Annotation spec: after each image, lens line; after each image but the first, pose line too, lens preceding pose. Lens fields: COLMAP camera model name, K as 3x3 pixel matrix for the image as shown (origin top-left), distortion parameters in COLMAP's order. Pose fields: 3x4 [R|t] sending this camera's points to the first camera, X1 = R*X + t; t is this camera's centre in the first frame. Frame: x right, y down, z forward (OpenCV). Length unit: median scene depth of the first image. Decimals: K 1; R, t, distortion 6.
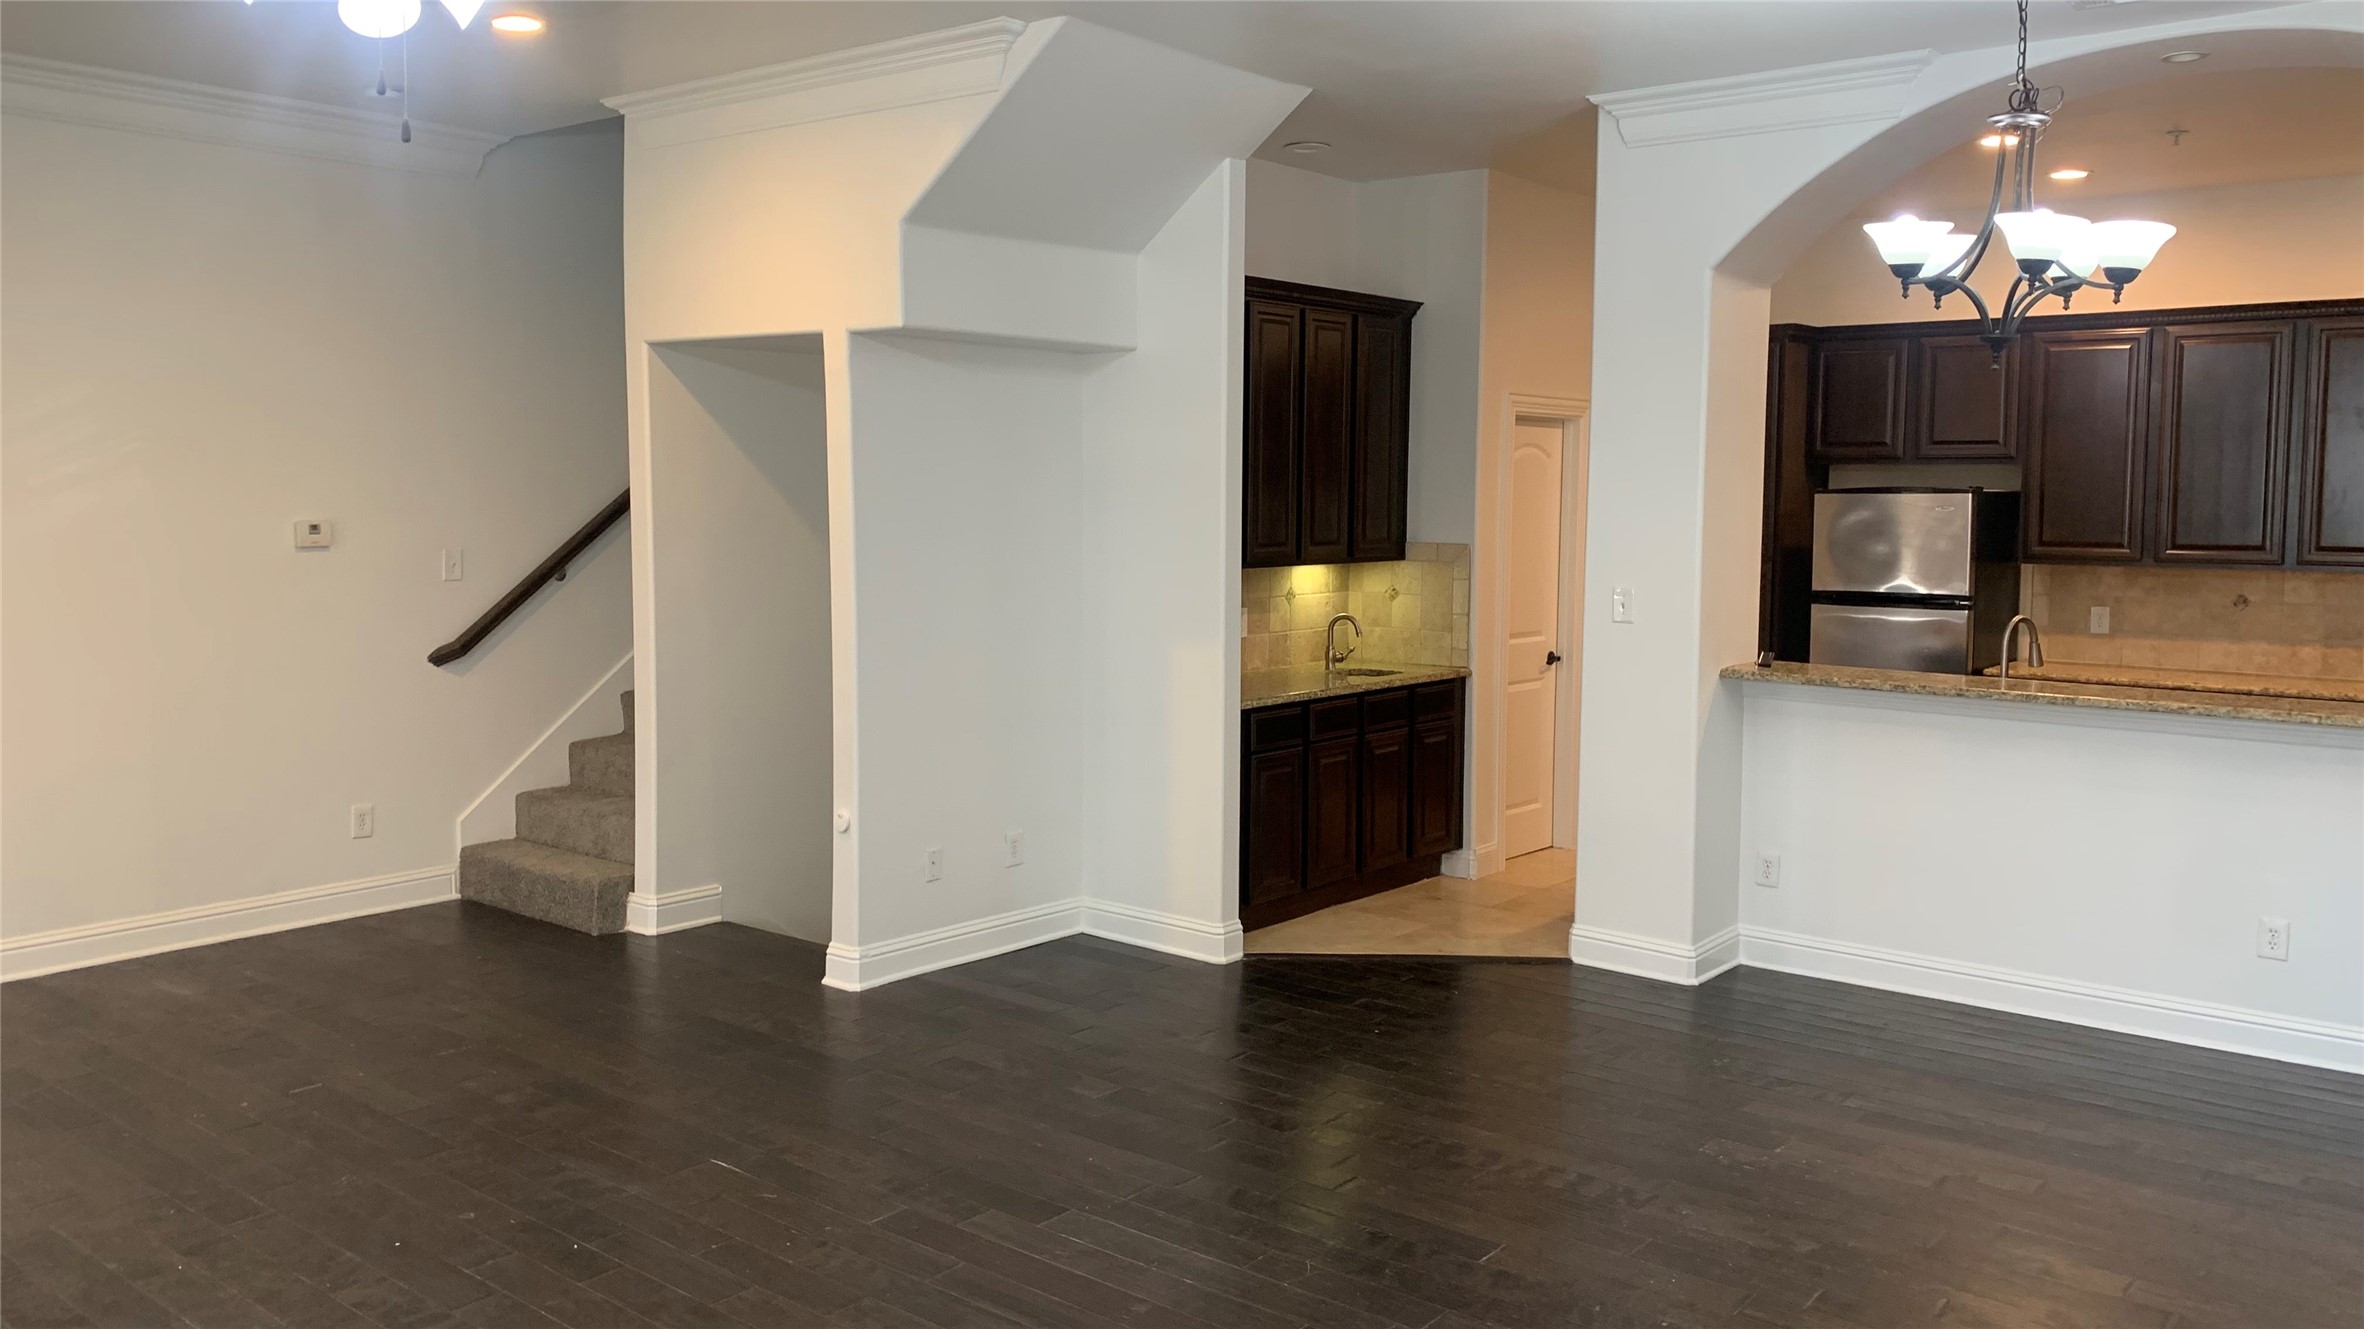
lens RADIAL K [[1801.5, 0, 1182.0], [0, 1801.5, 664.5], [0, 0, 1]] dist [0.003290, -0.044341]
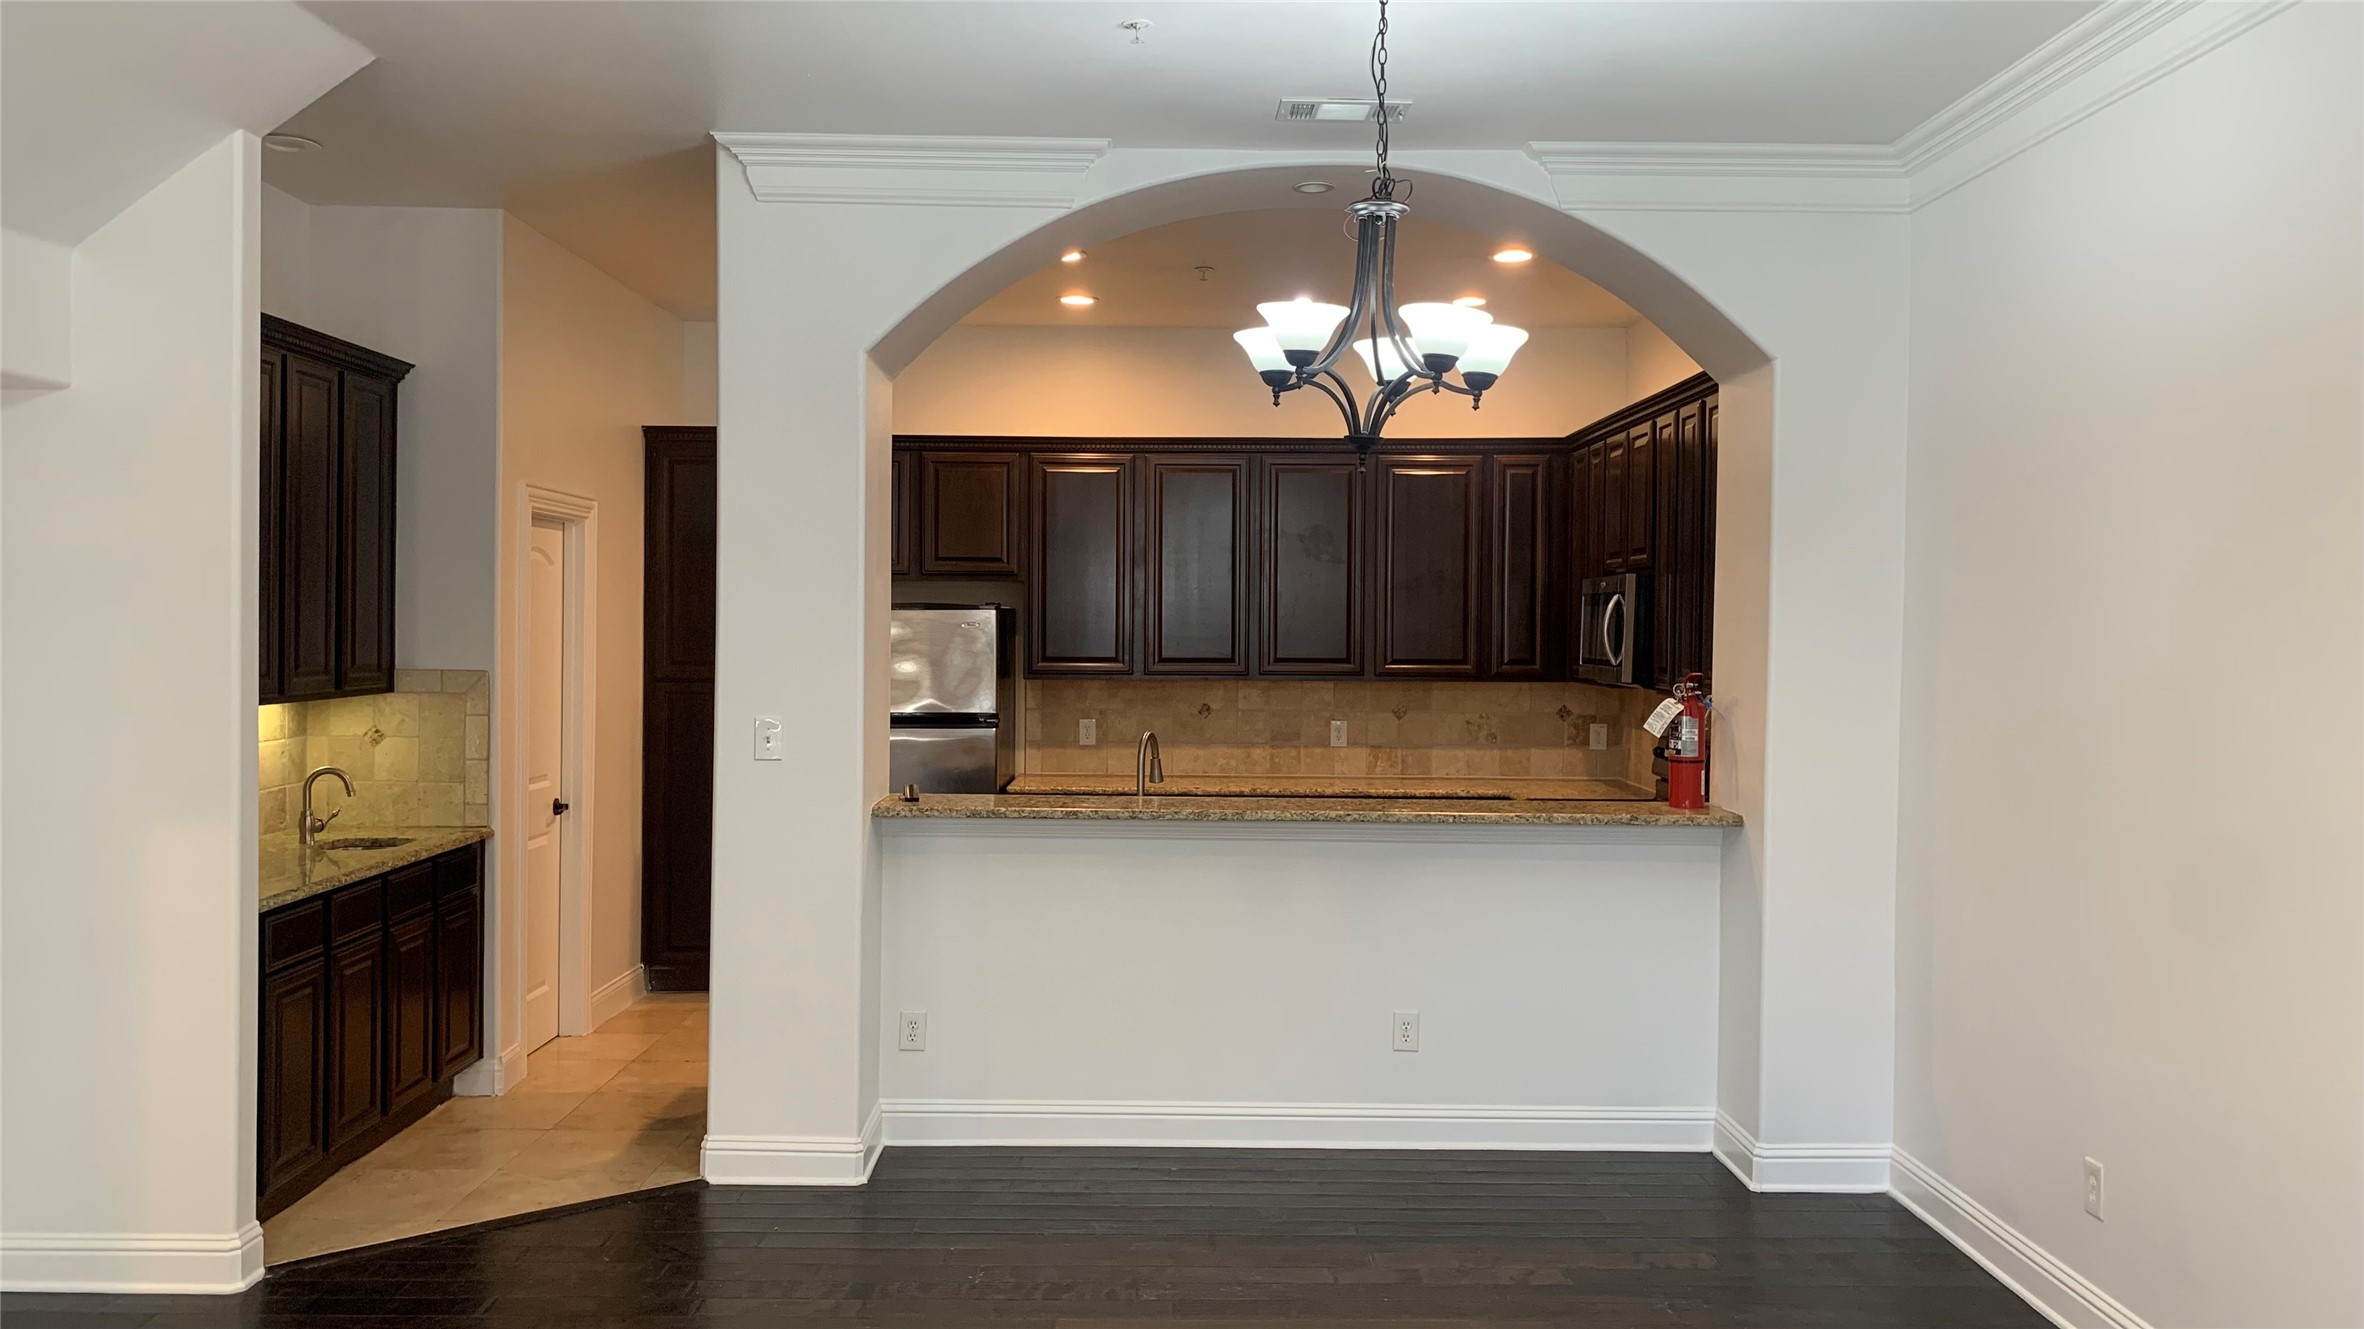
lens RADIAL K [[1779.2, 0, 1182.2], [0, 1779.2, 645.9], [0, 0, 1]] dist [0.102603, -0.193290]
pose [[0.762693, -0.009343, 0.646693, -0.119603], [0.059320, 0.996692, -0.055561, -0.015254], [-0.644034, 0.080738, 0.760724, 0.196267]]
